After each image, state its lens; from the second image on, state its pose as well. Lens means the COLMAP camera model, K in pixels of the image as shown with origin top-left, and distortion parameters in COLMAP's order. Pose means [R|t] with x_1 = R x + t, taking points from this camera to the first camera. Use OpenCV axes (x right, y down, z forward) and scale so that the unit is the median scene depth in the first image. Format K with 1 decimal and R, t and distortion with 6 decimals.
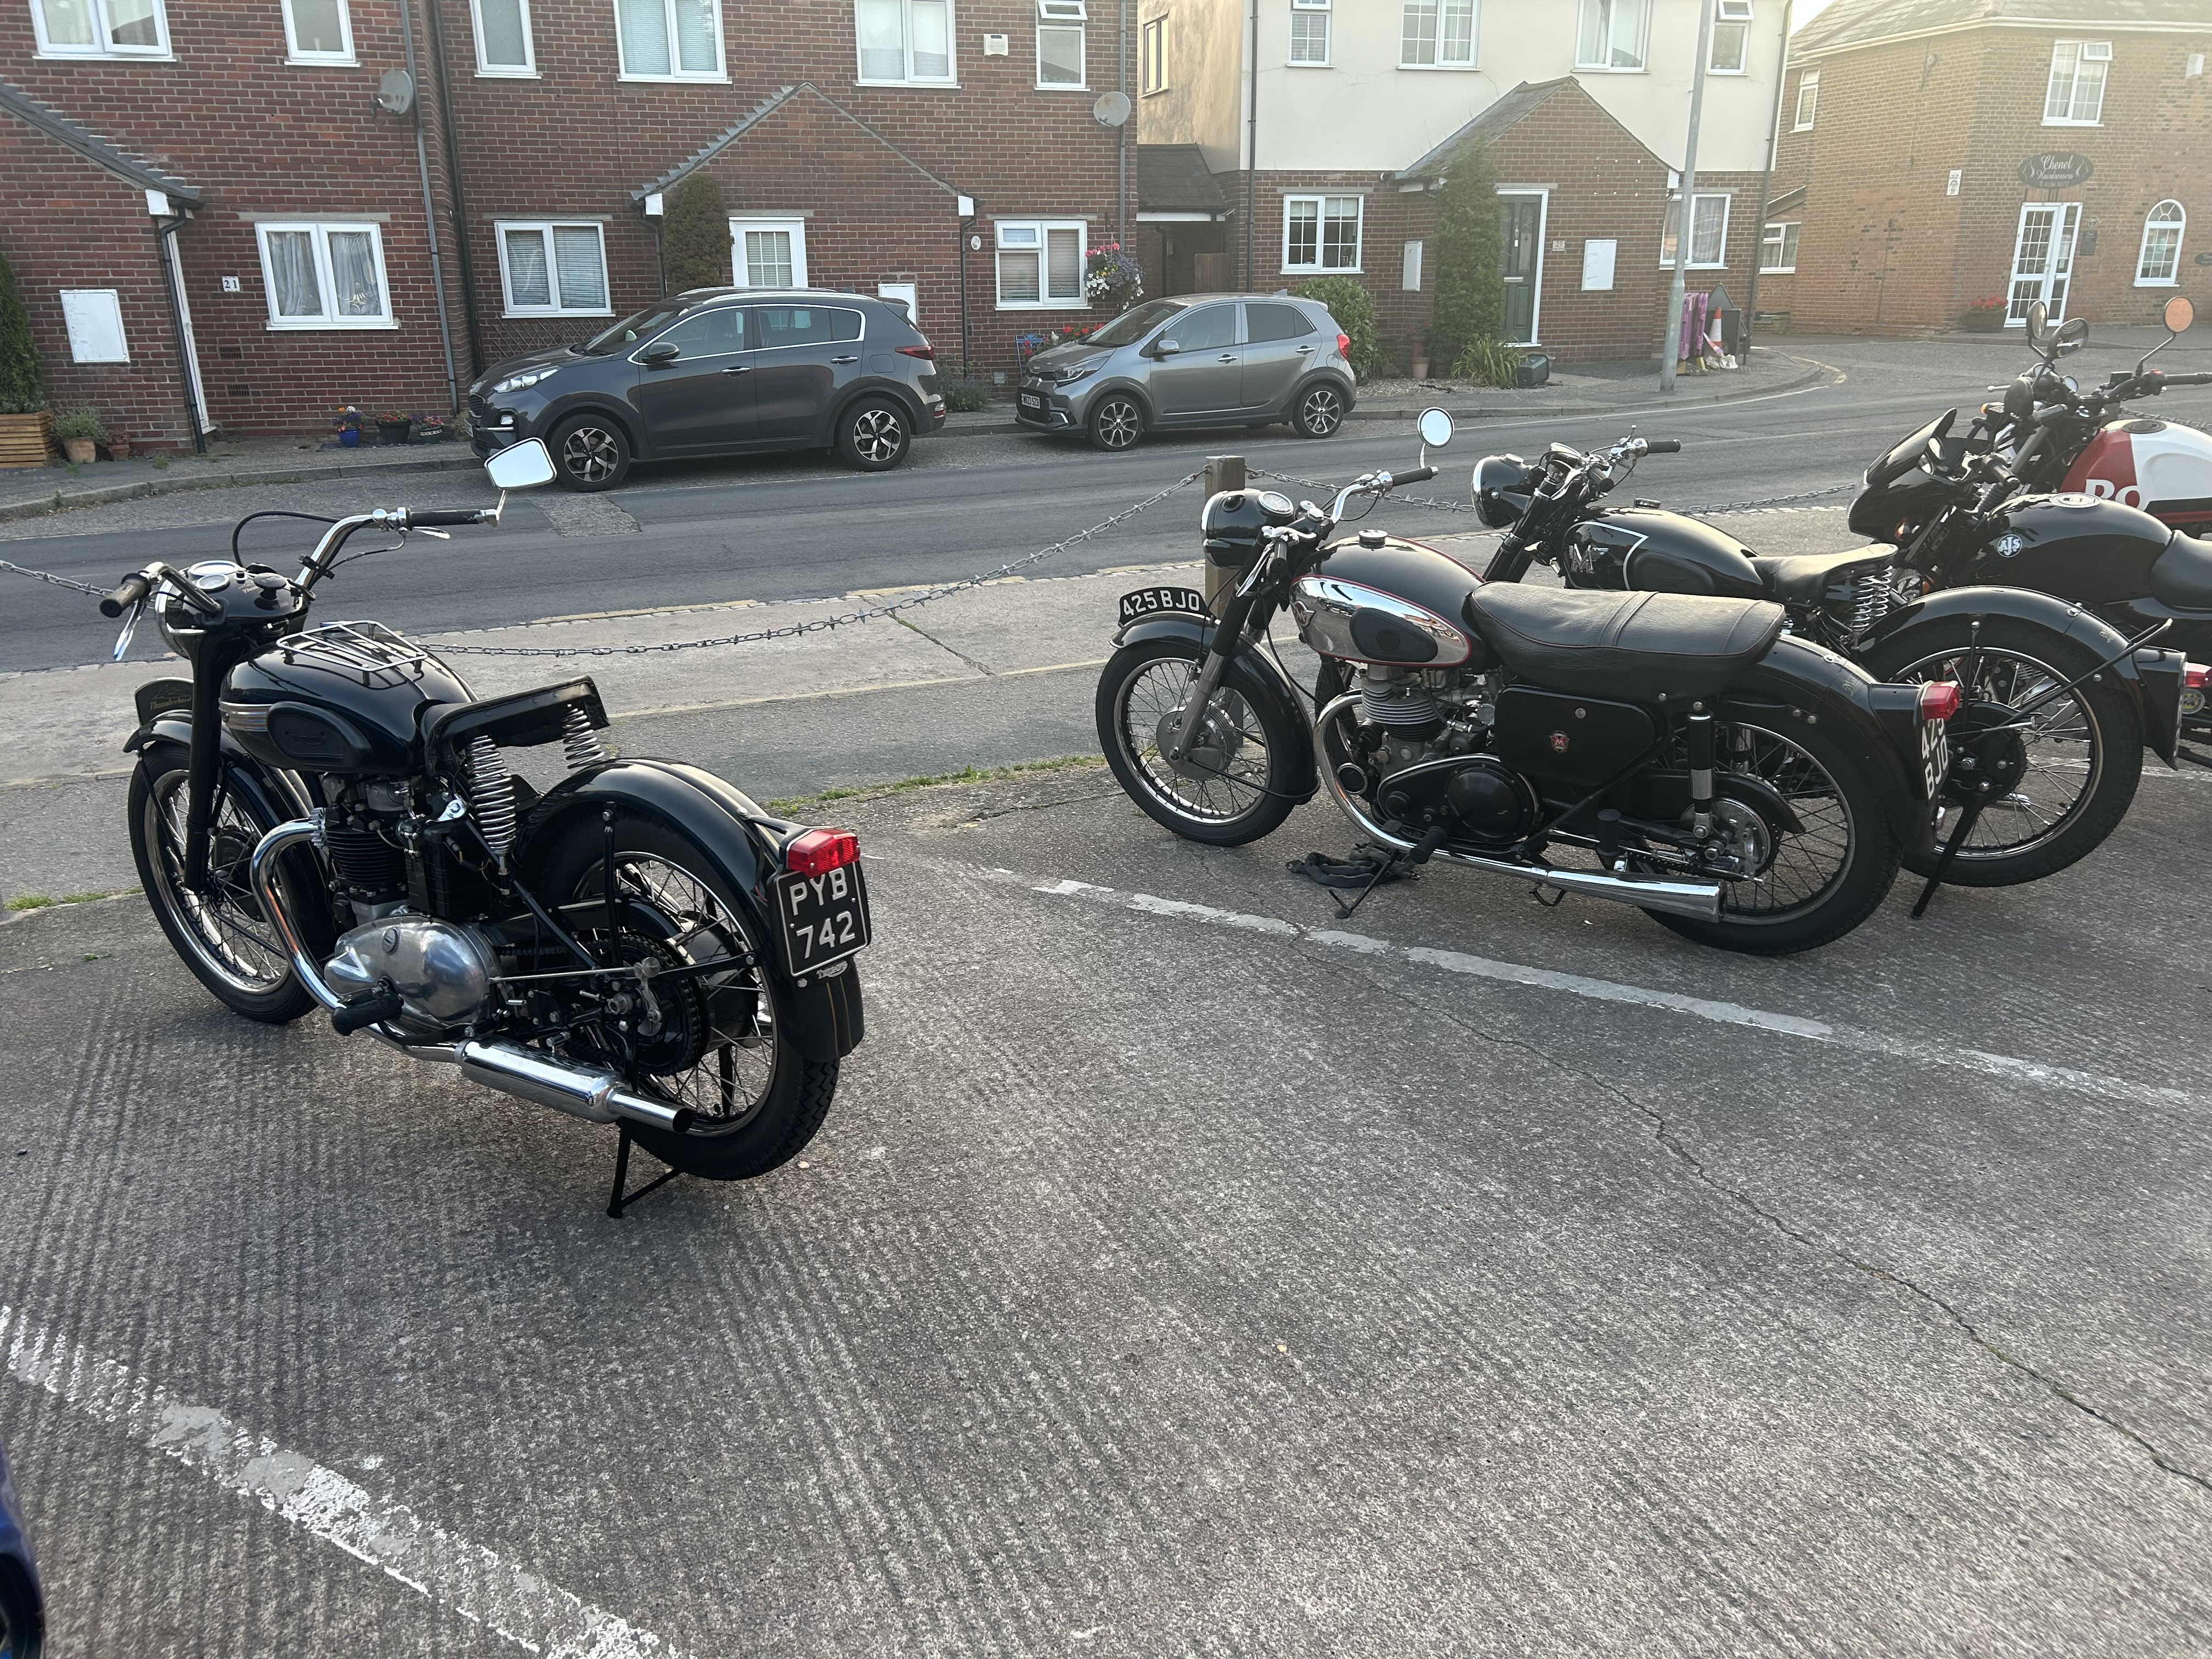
lens RADIAL K [[1675.9, 0, 1083.6], [0, 1675.9, 835.0], [0, 0, 1]] dist [0.051660, -0.053132]
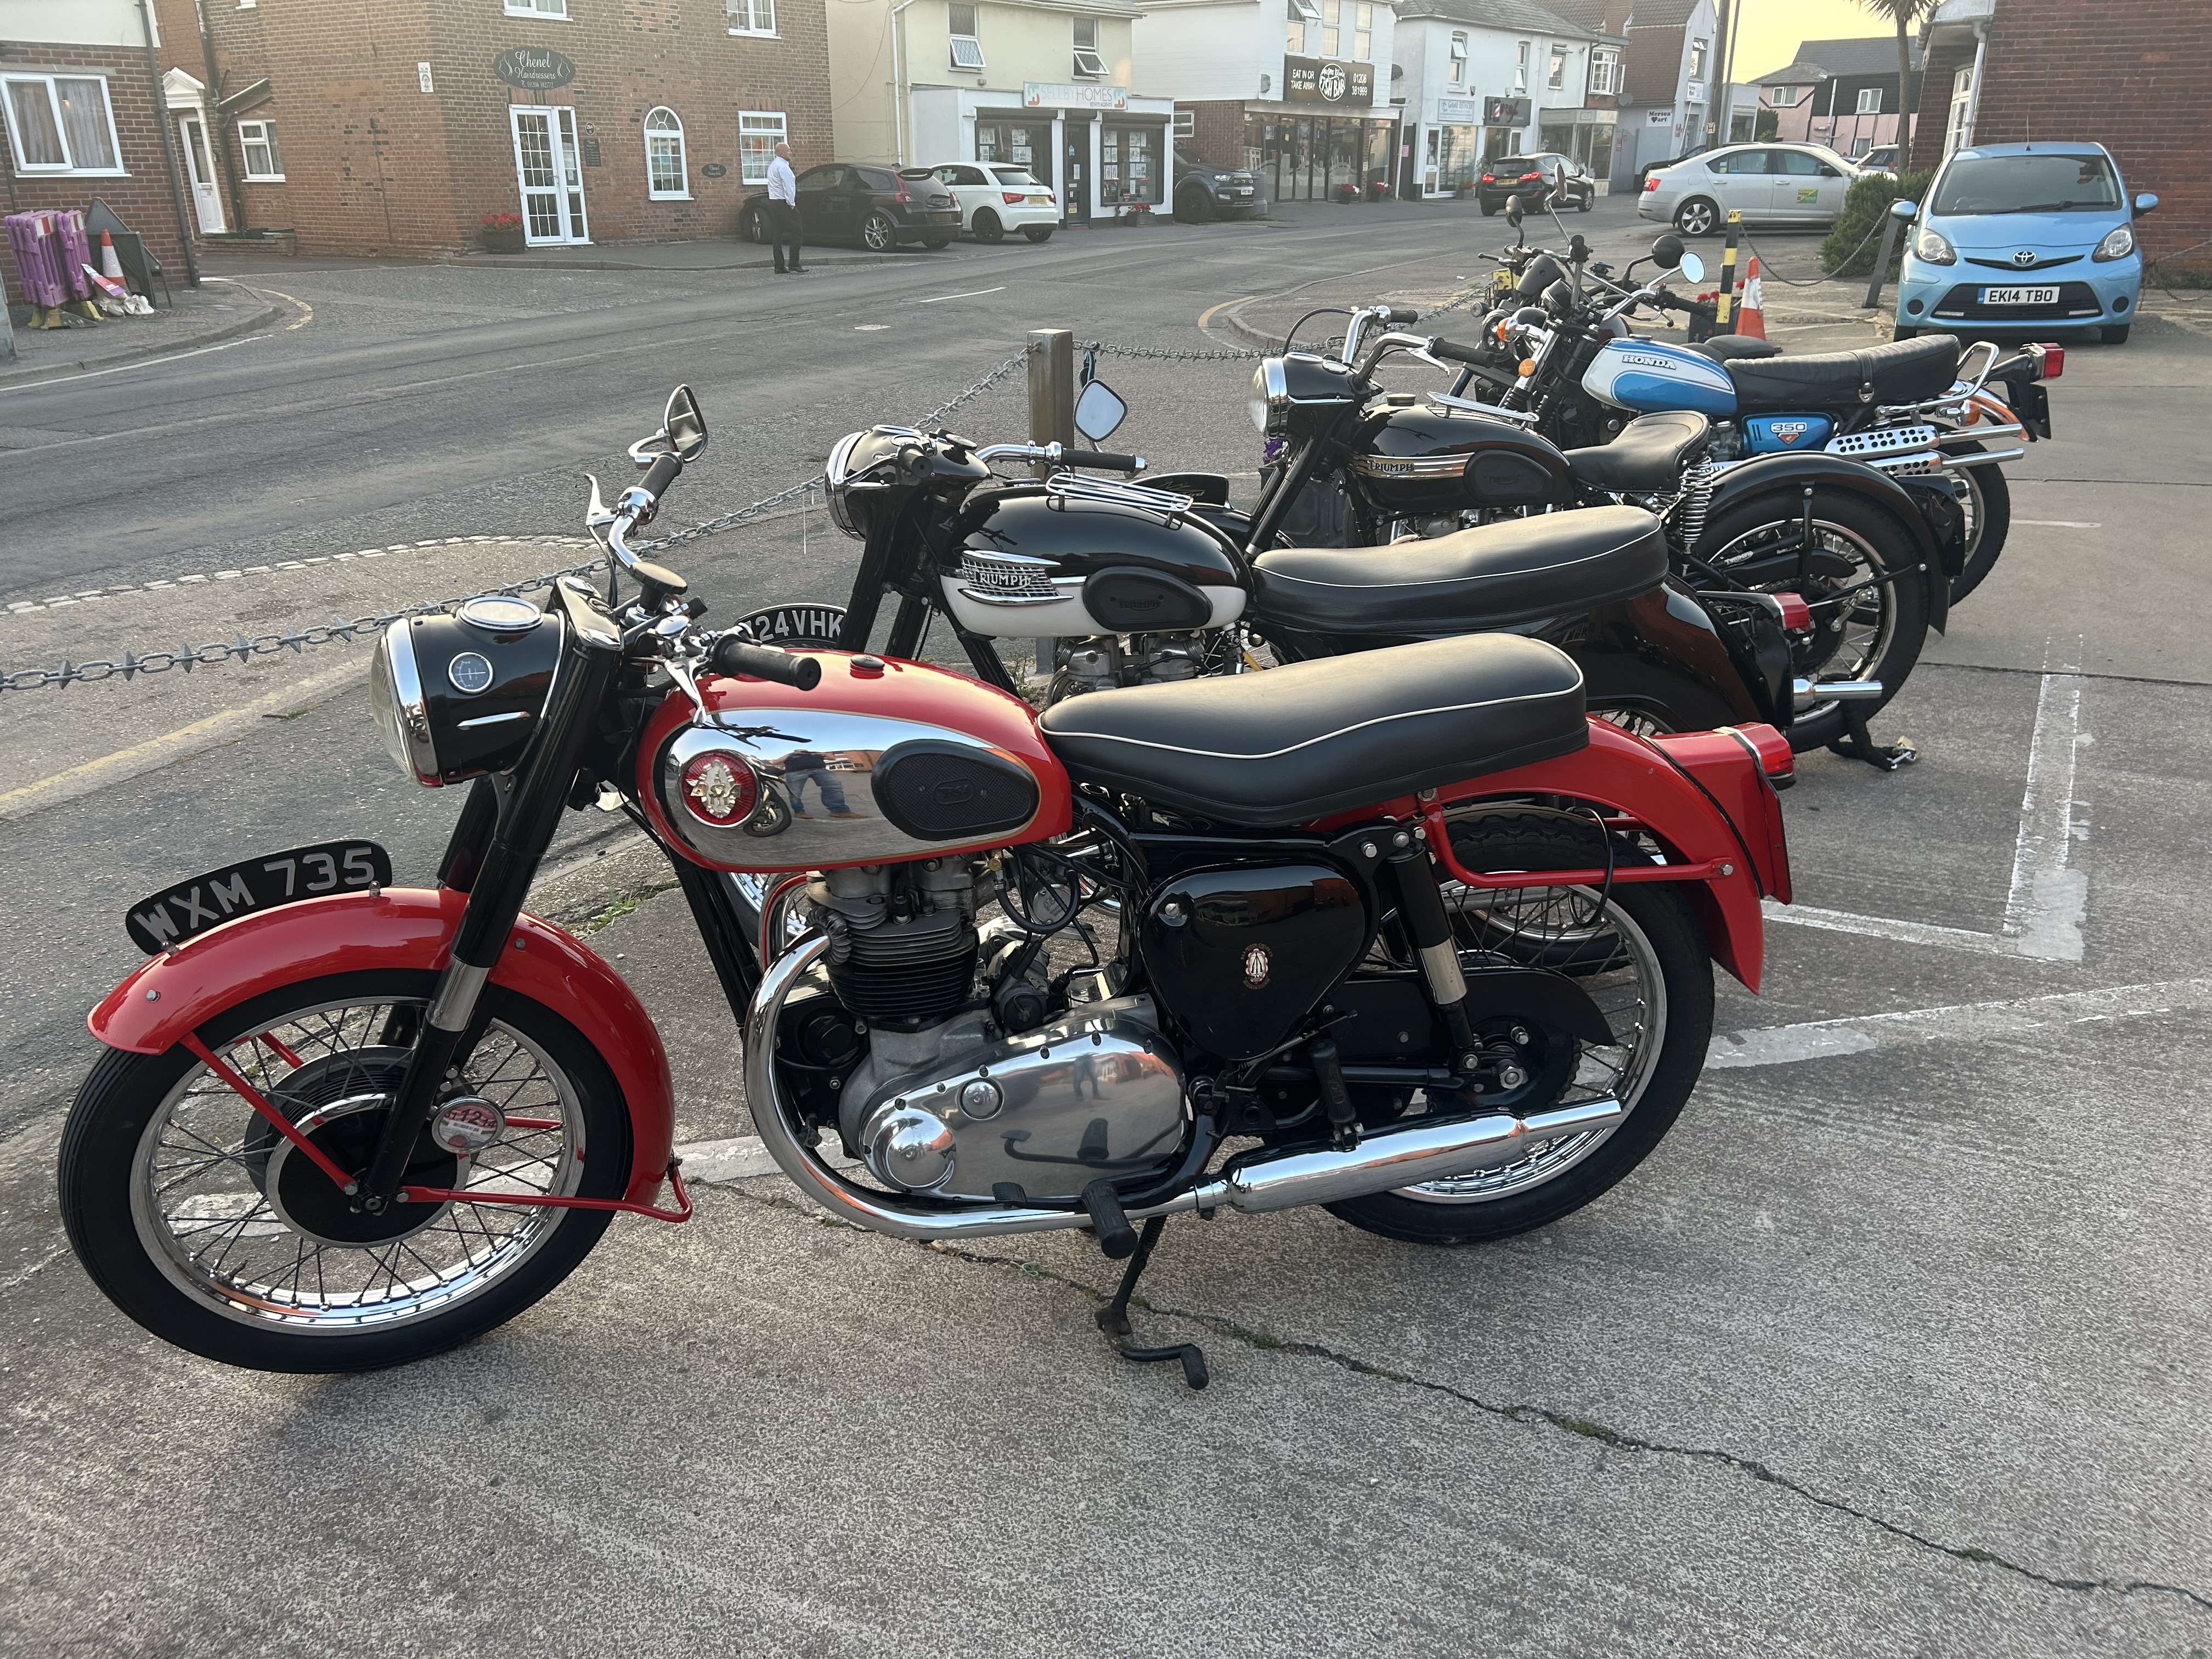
lens RADIAL K [[1675.9, 0, 1102.0], [0, 1675.9, 817.8], [0, 0, 1]] dist [0.051660, -0.053132]
pose [[0.741604, -0.235808, 0.628027, 0.264869], [0.210397, 0.970706, 0.116029, -0.091248], [-0.636991, 0.046087, 0.769493, 0.262434]]
